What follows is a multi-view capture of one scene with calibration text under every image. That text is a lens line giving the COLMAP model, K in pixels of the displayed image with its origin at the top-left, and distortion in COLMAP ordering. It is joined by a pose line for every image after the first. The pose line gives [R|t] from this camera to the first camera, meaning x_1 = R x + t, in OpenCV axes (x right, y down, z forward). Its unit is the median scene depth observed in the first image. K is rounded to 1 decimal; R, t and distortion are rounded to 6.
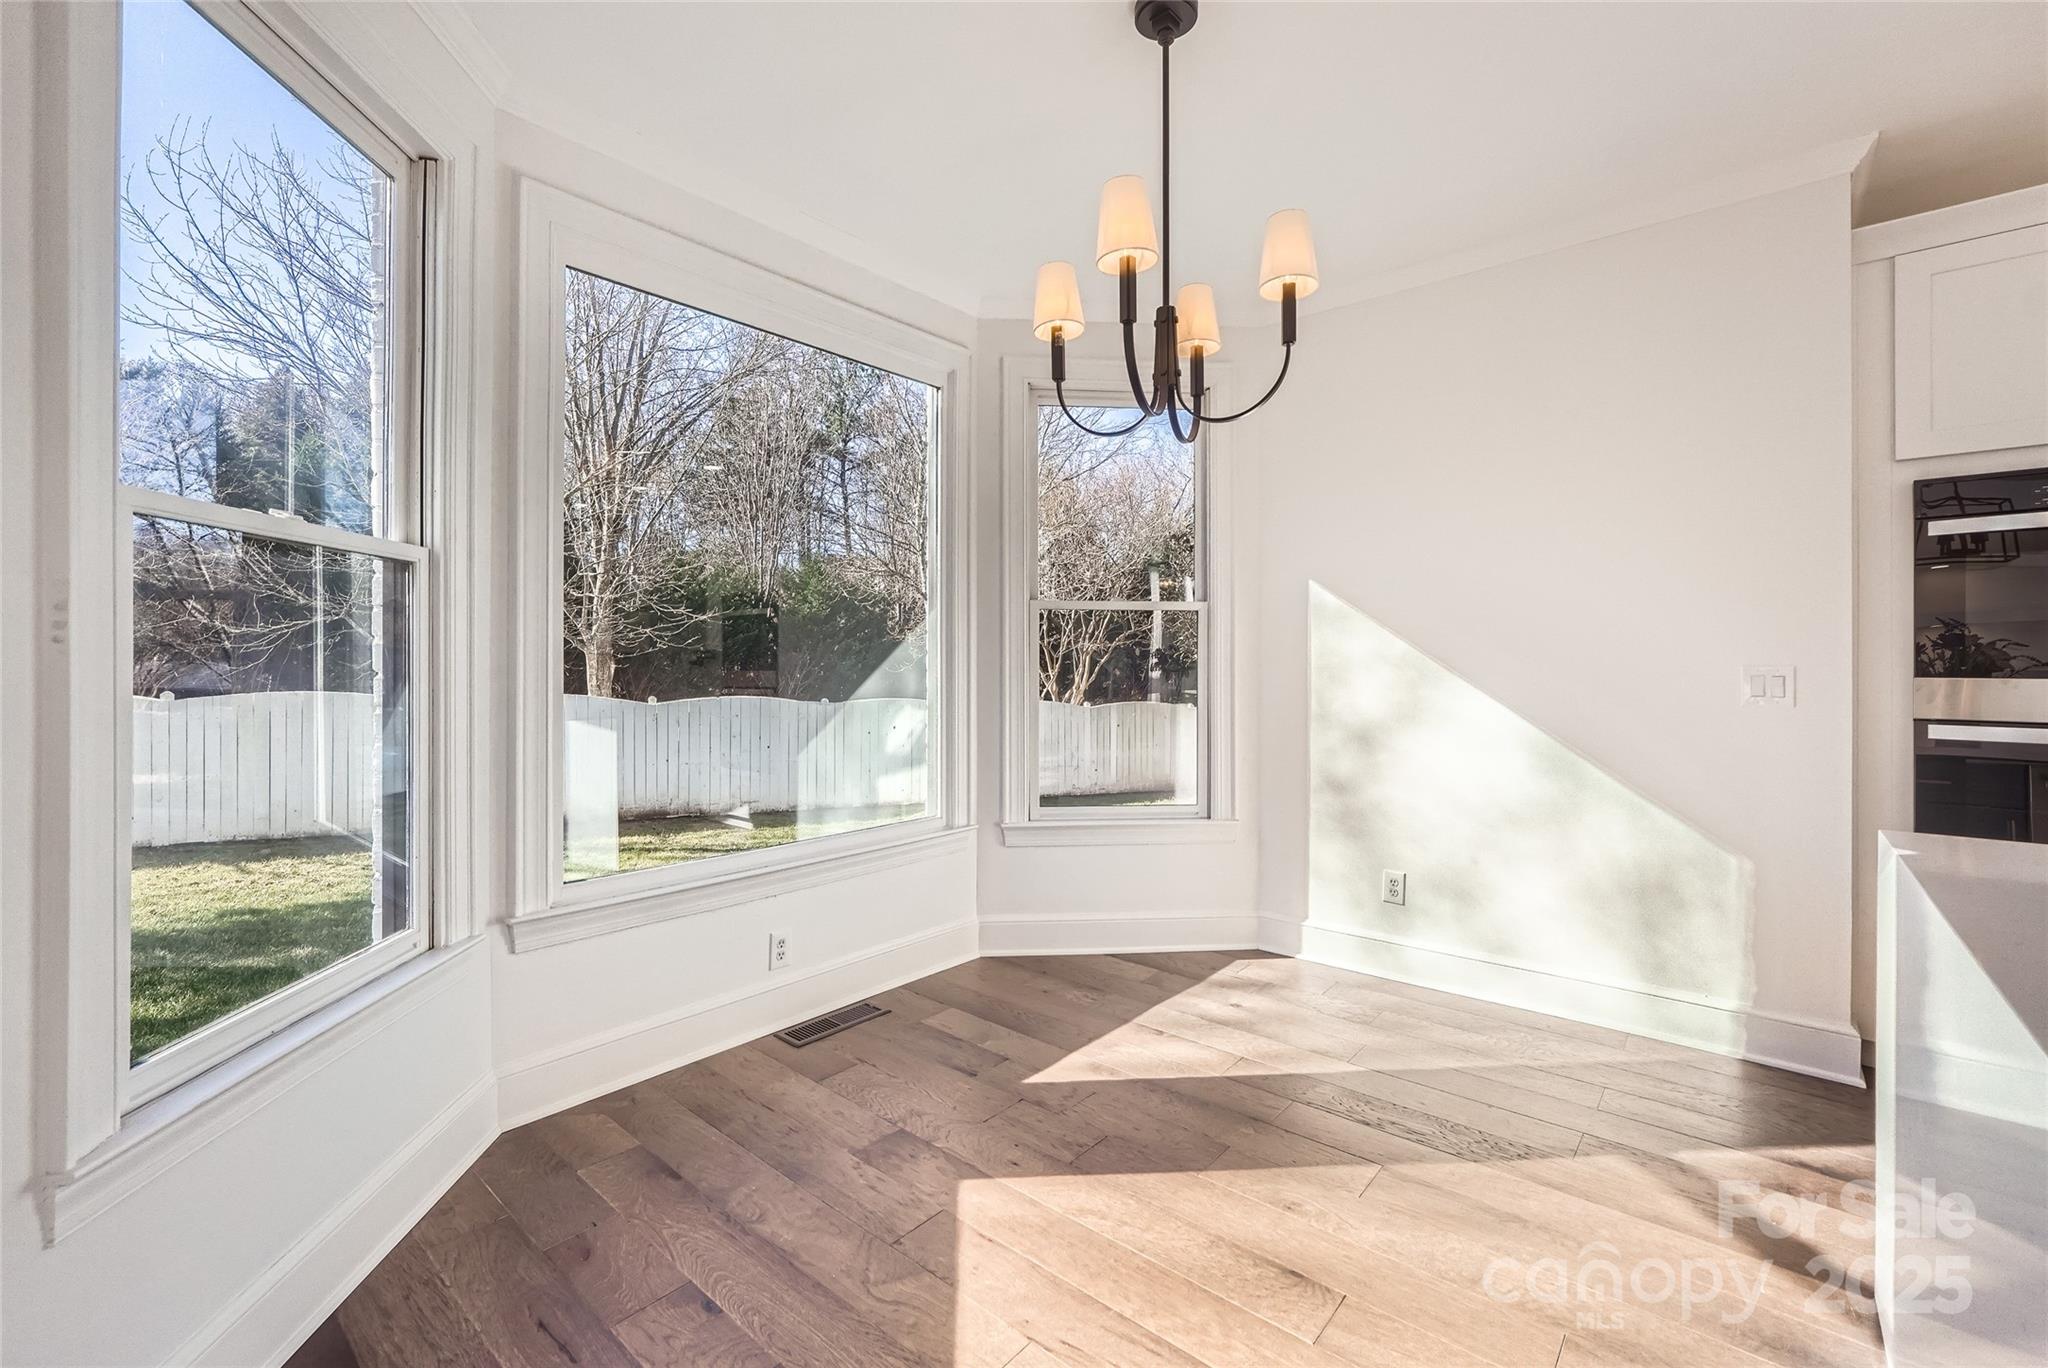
lens RADIAL K [[870.6, 0, 1022.6], [0, 870.6, 674.5], [0, 0, 1]] dist [-0.000176, 0.000128]
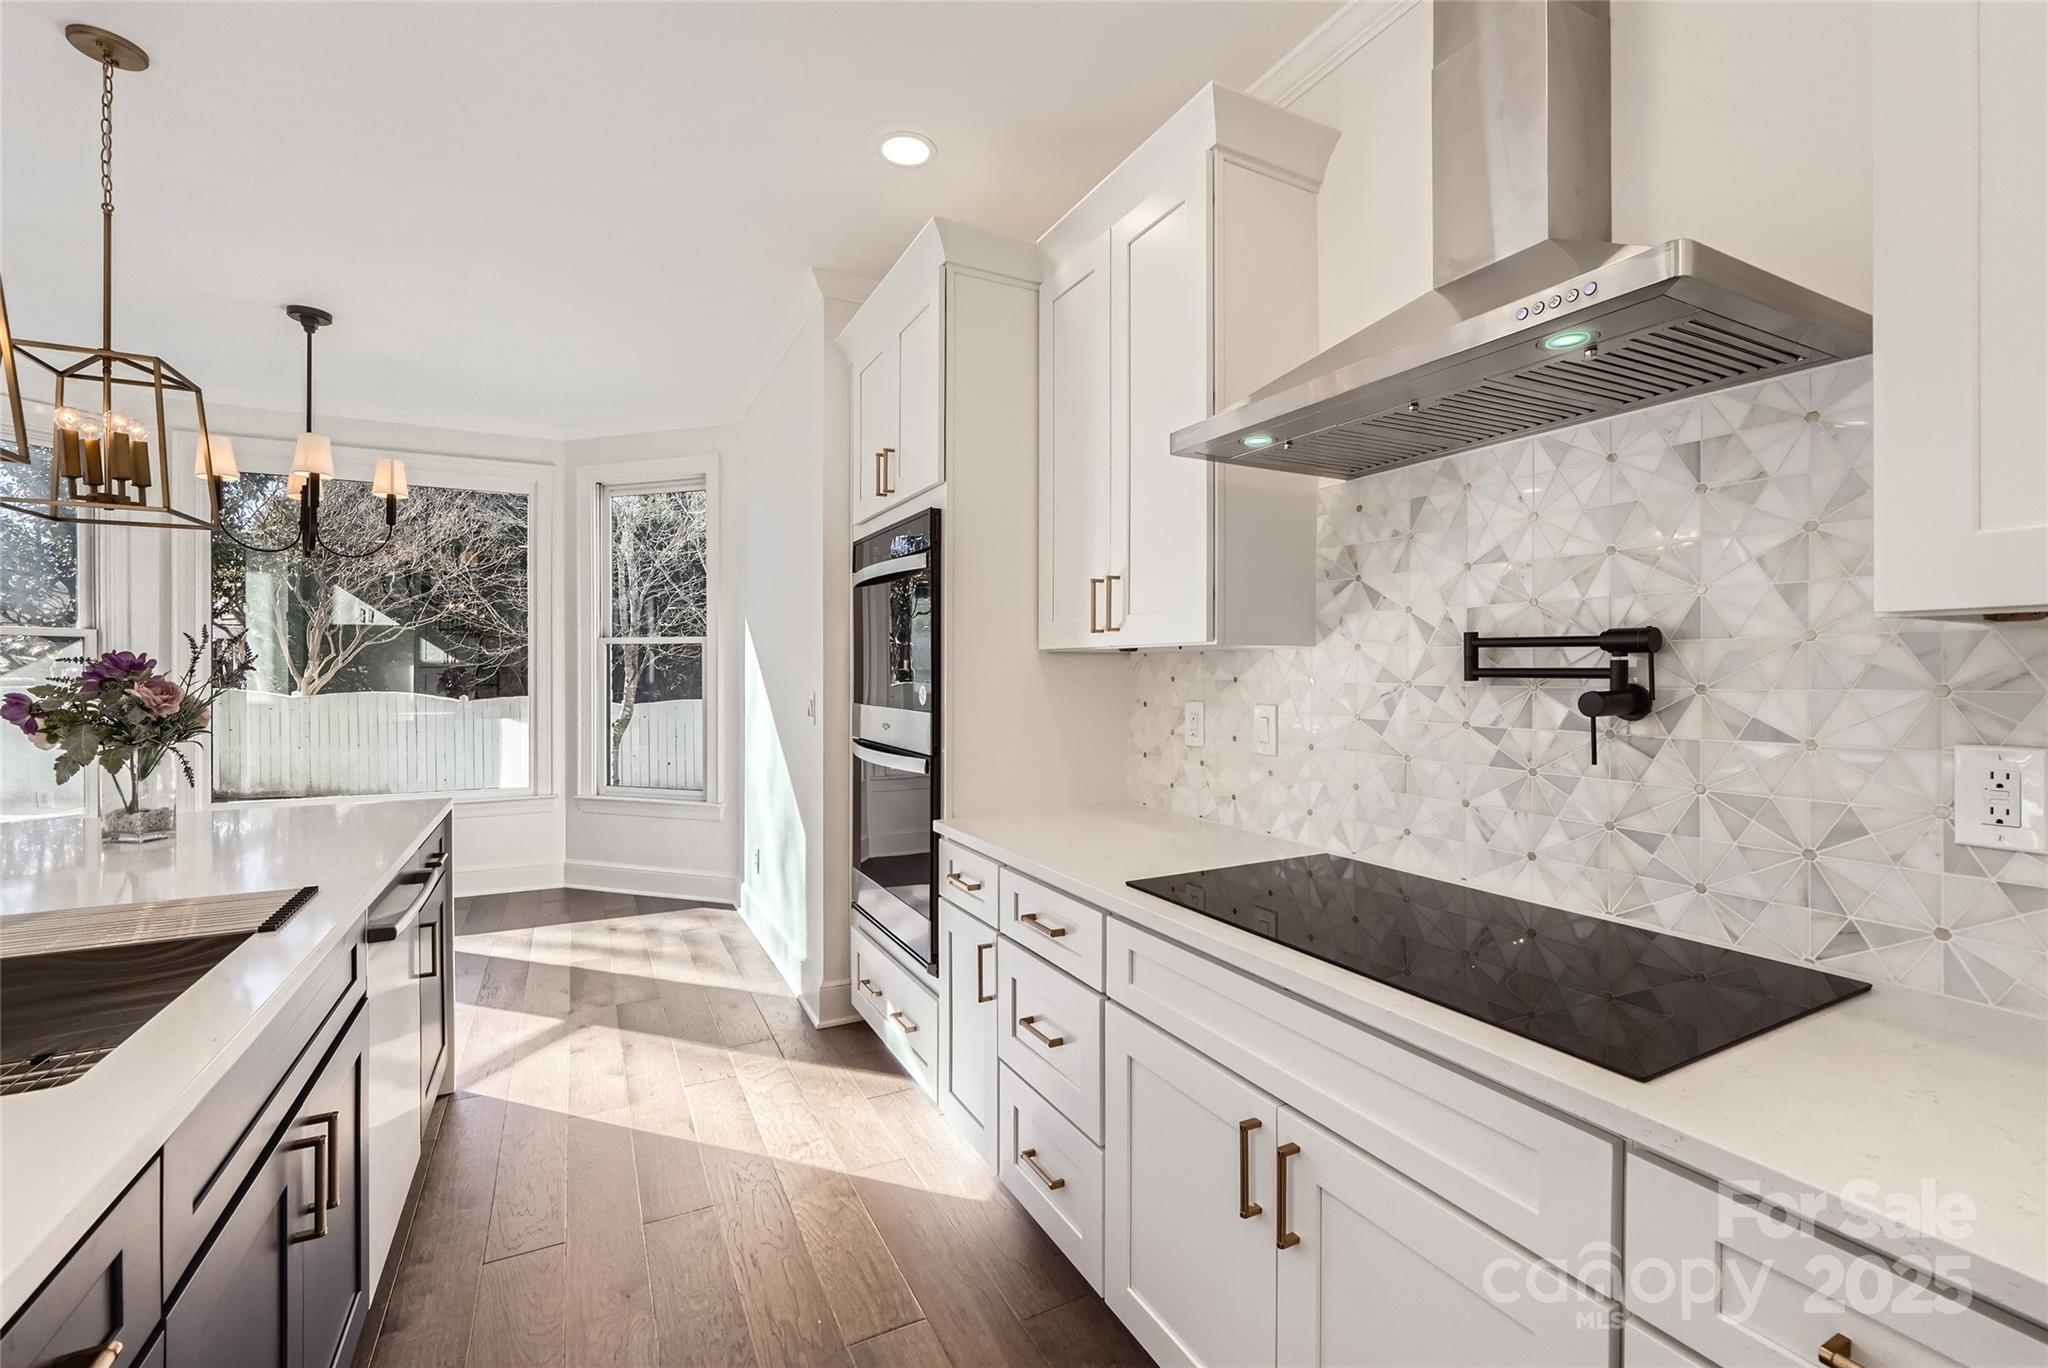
lens RADIAL K [[870.6, 0, 1025.1], [0, 870.6, 680.4], [0, 0, 1]] dist [-0.000176, 0.000128]
pose [[0.931036, -0.004710, -0.364898, 1.186849], [0.004323, 0.999989, -0.001877, -0.012192], [0.364903, 0.000170, 0.931046, -0.059382]]
